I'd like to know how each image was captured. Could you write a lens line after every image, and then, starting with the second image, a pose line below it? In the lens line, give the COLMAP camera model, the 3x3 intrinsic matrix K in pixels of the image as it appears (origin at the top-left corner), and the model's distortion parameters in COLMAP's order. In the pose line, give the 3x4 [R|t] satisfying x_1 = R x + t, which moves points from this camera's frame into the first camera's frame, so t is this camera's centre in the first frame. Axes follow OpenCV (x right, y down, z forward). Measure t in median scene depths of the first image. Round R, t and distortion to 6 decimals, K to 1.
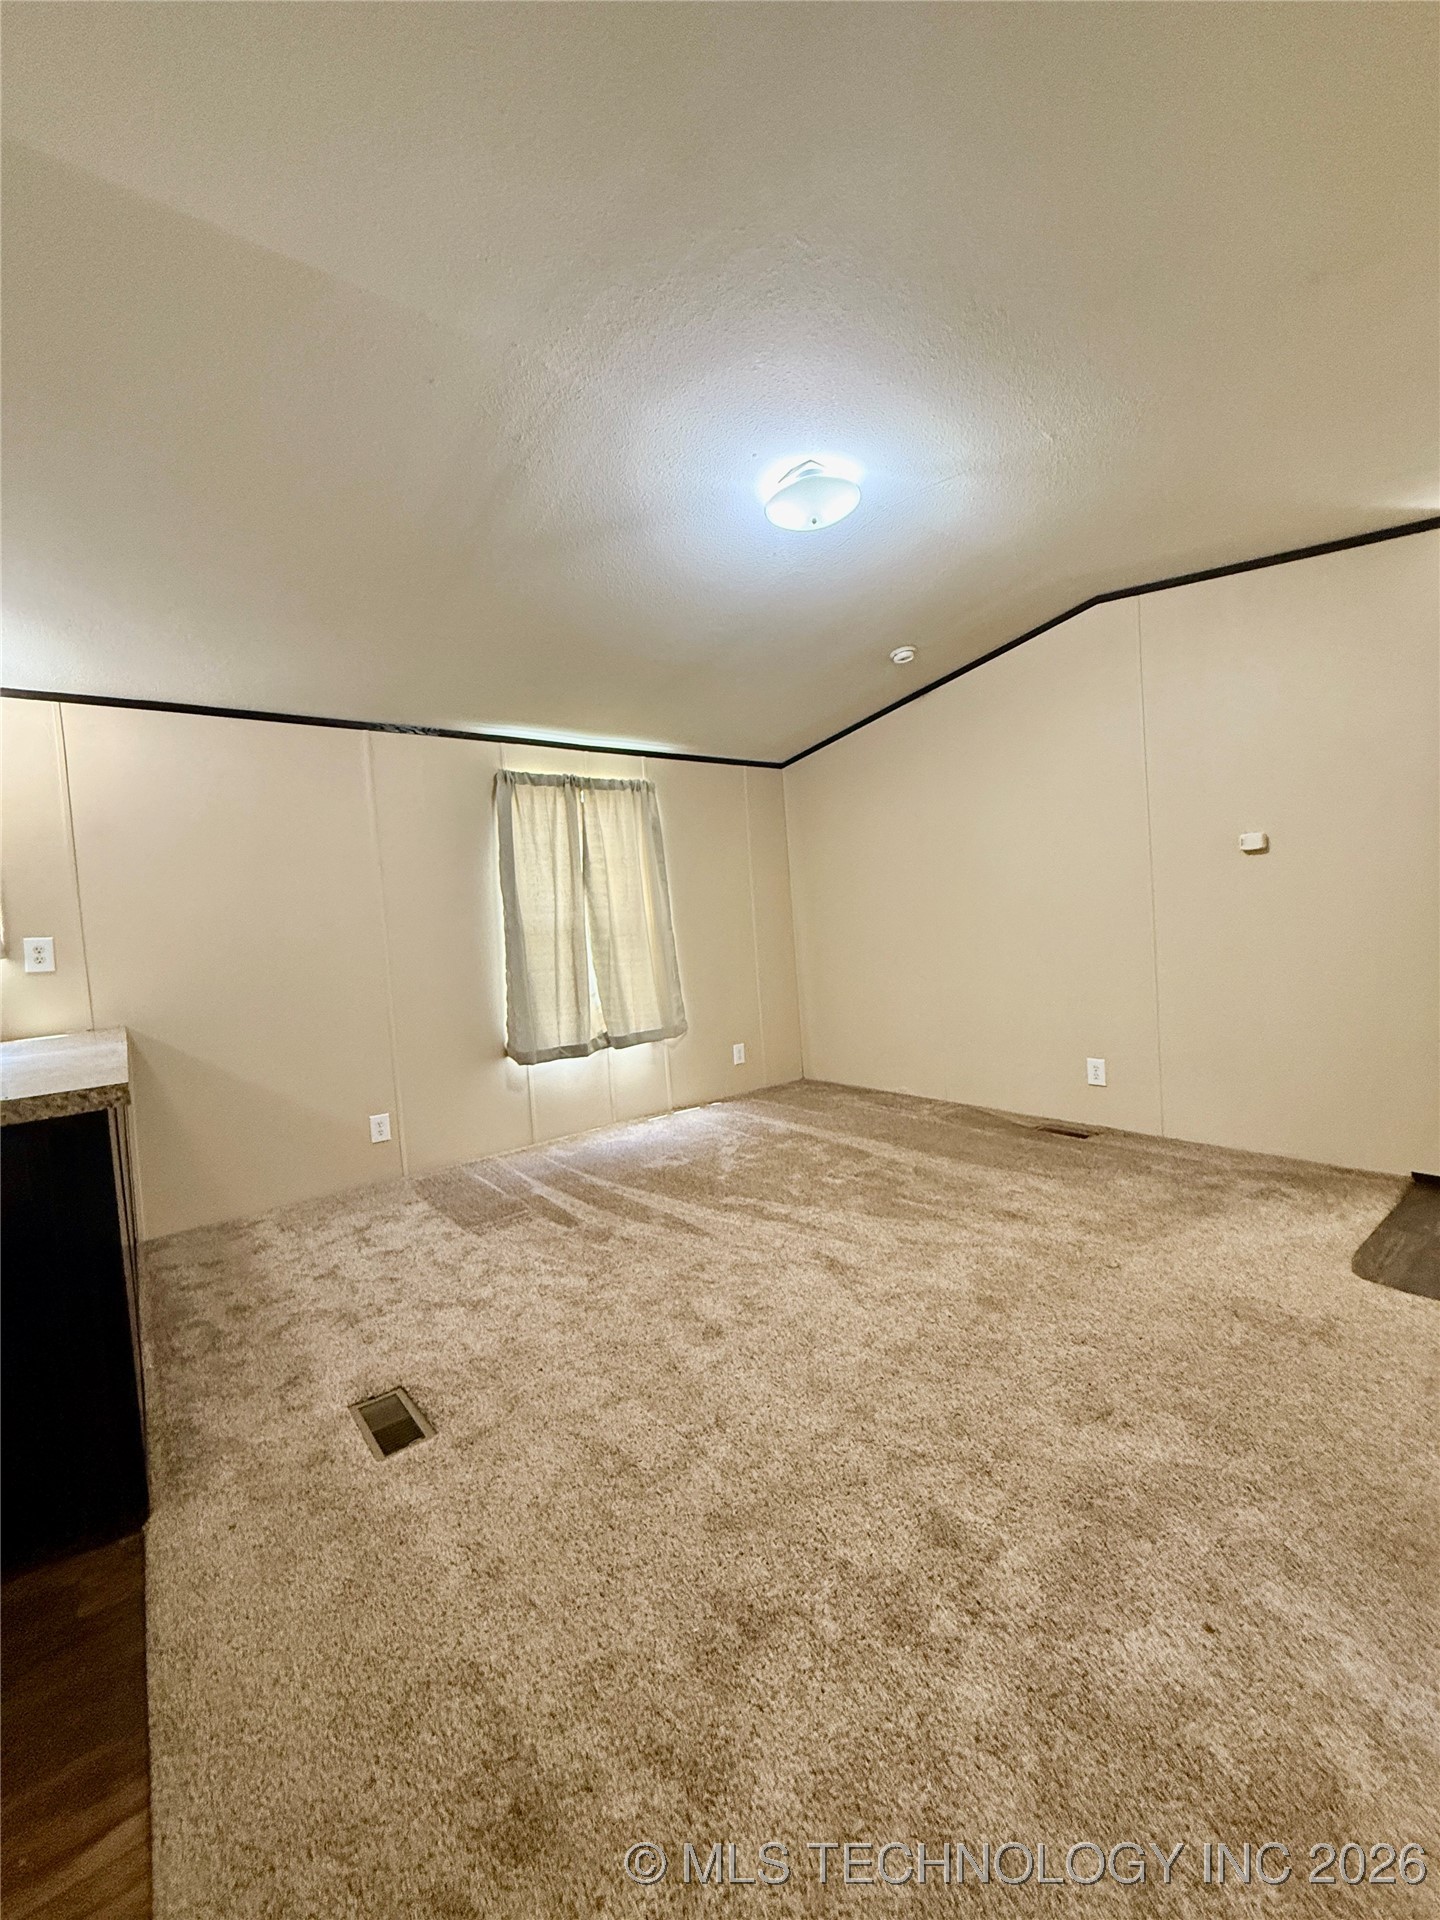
lens RADIAL K [[763.7, 0, 721.8], [0, 763.7, 953.5], [0, 0, 1]] dist [0.000062, 0.000269]
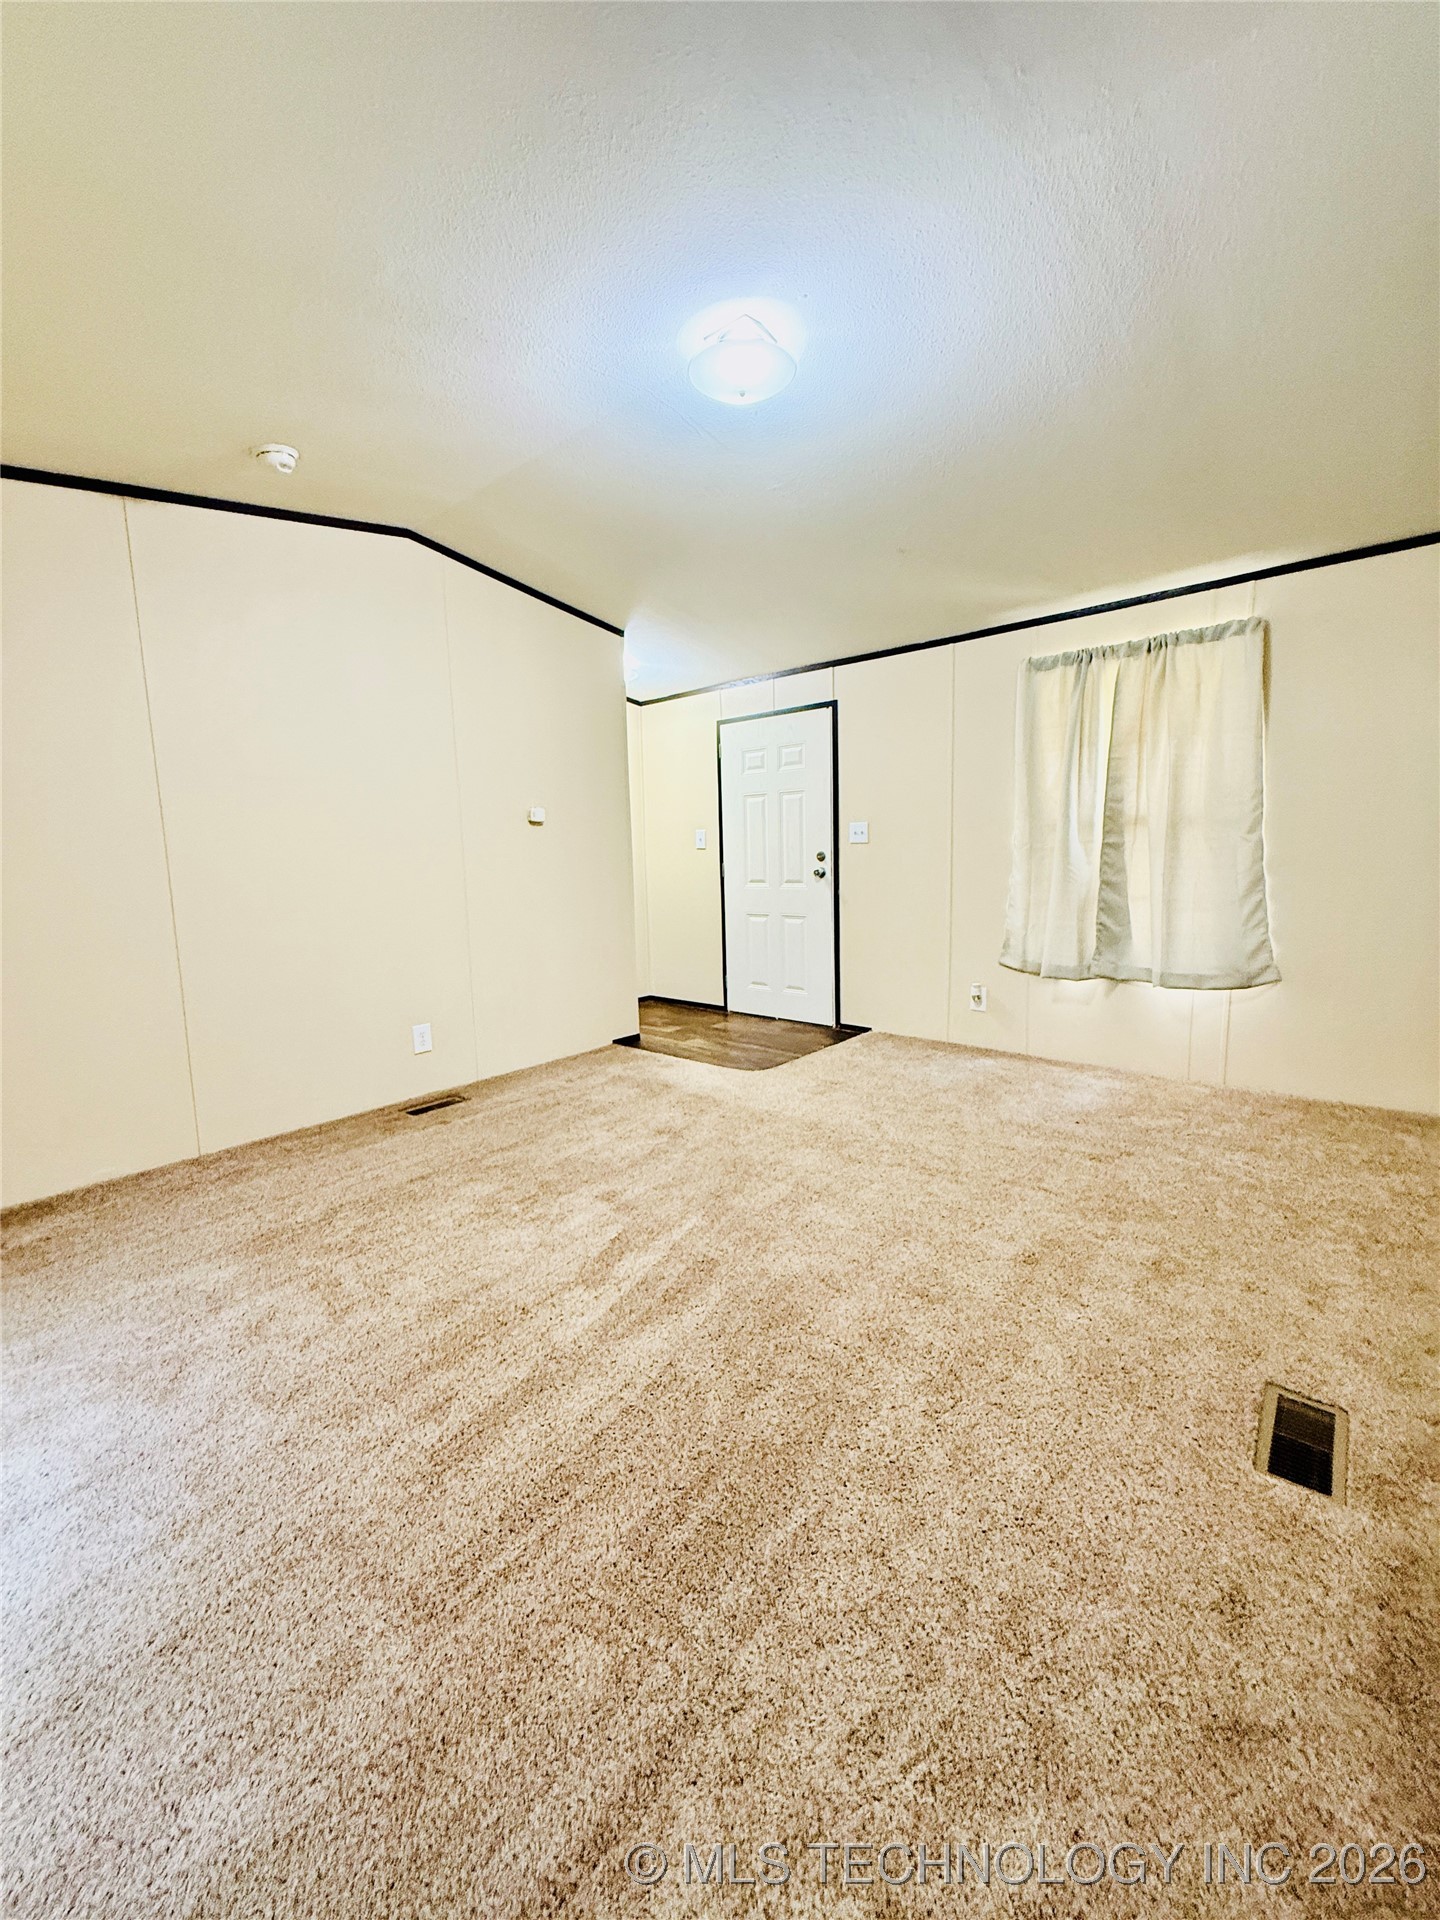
lens RADIAL K [[763.7, 0, 721.8], [0, 763.7, 953.5], [0, 0, 1]] dist [0.000062, 0.000269]
pose [[-0.193719, -0.056080, 0.979453, -0.610900], [0.073980, 0.994687, 0.071584, 0.012035], [-0.978264, 0.086327, -0.188541, 0.976011]]
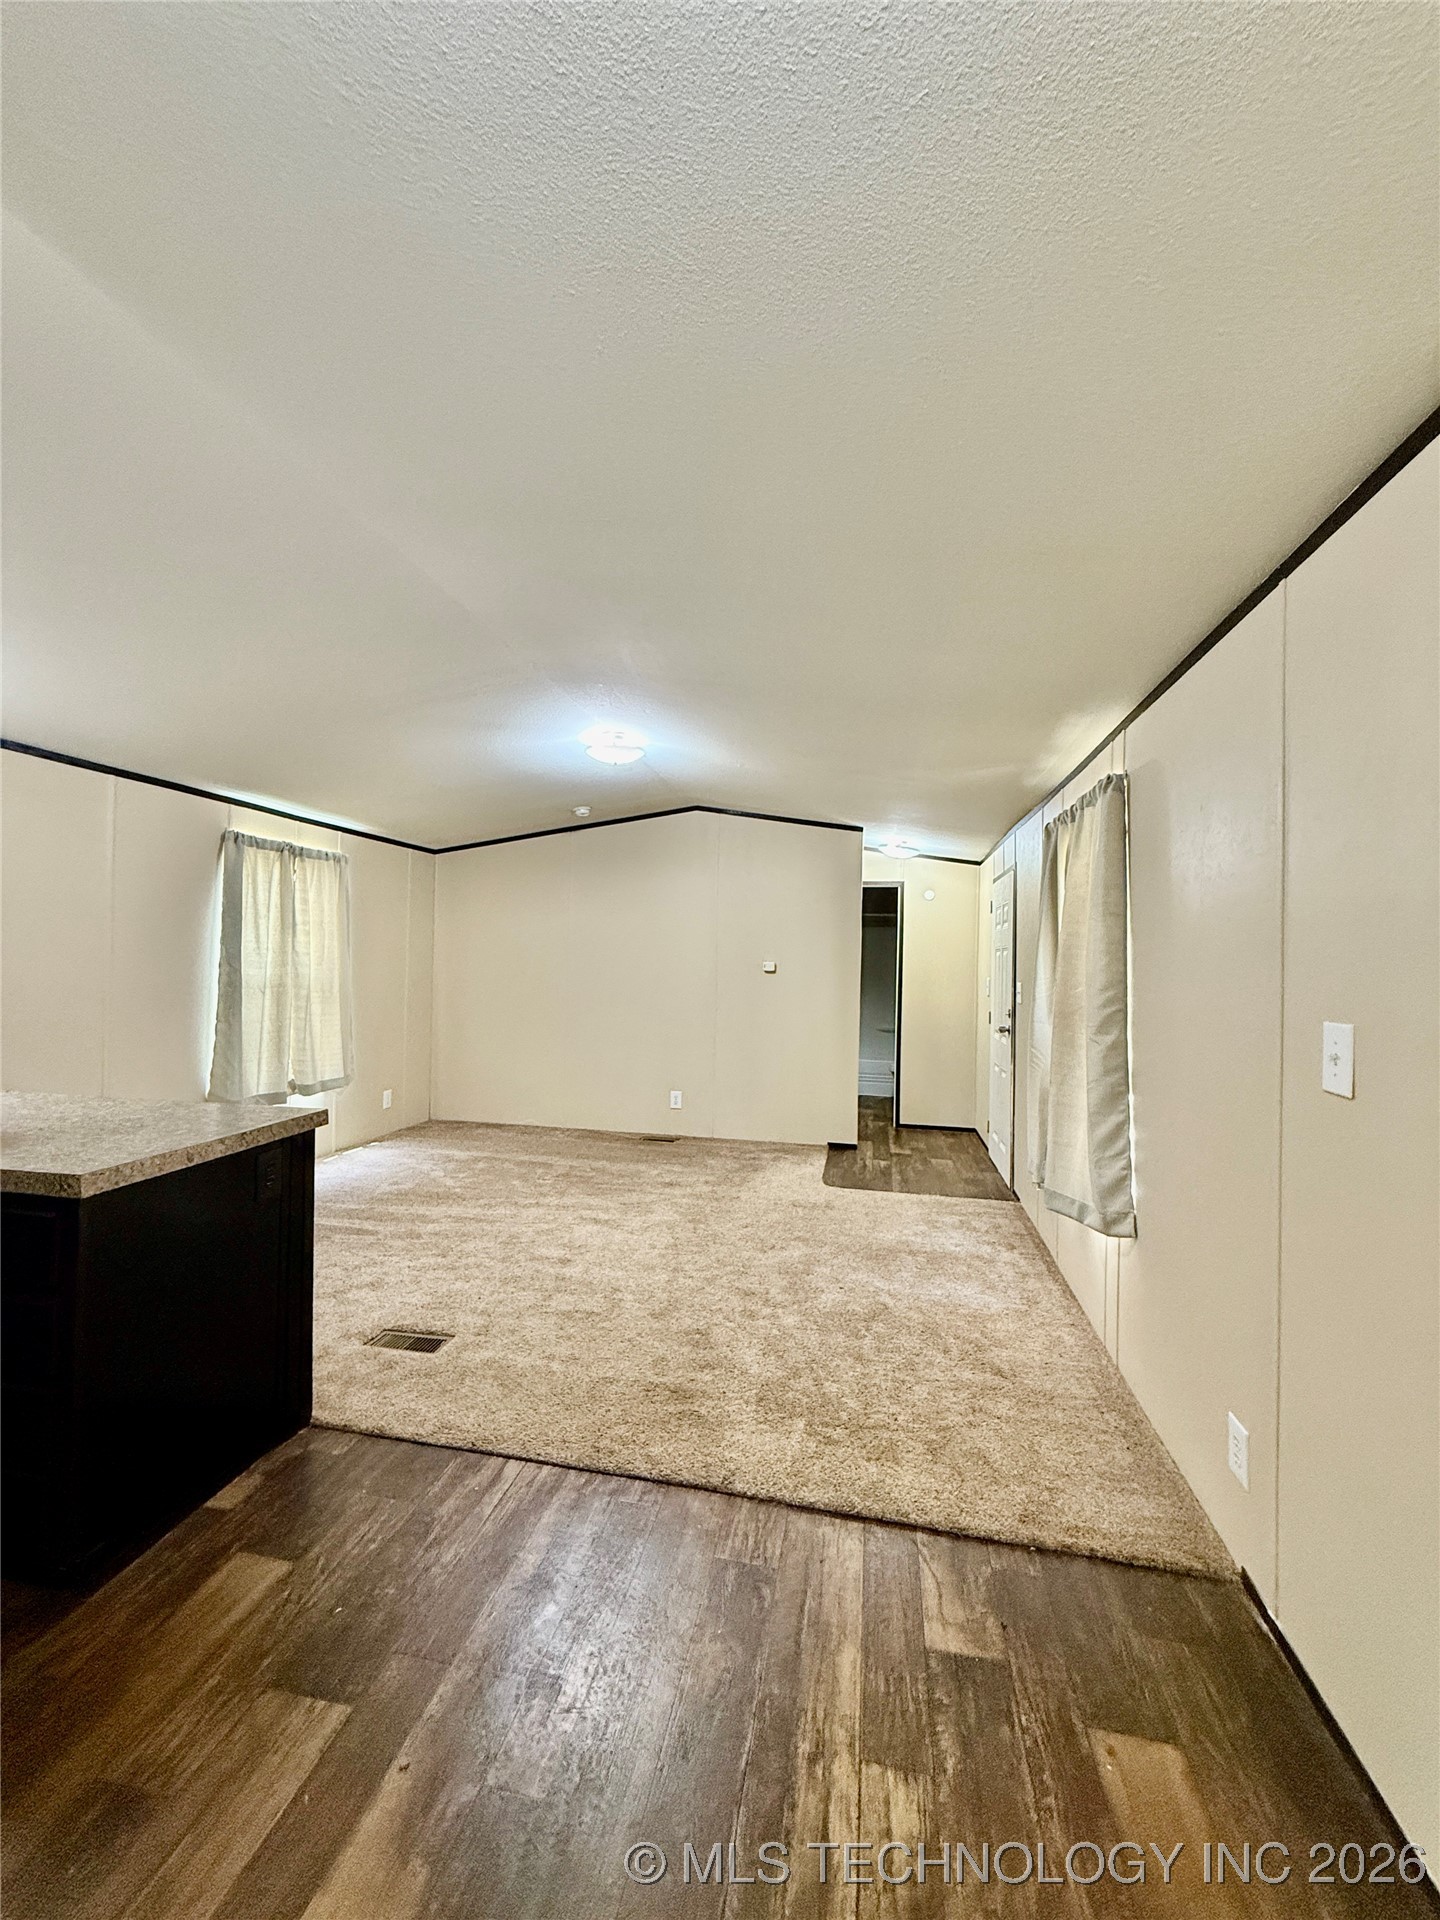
lens RADIAL K [[763.7, 0, 721.8], [0, 763.7, 953.5], [0, 0, 1]] dist [0.000062, 0.000269]
pose [[0.756589, 0.090418, 0.647609, -0.579102], [-0.048430, 0.995422, -0.082398, -0.022614], [-0.652095, 0.030978, 0.757504, -0.306824]]
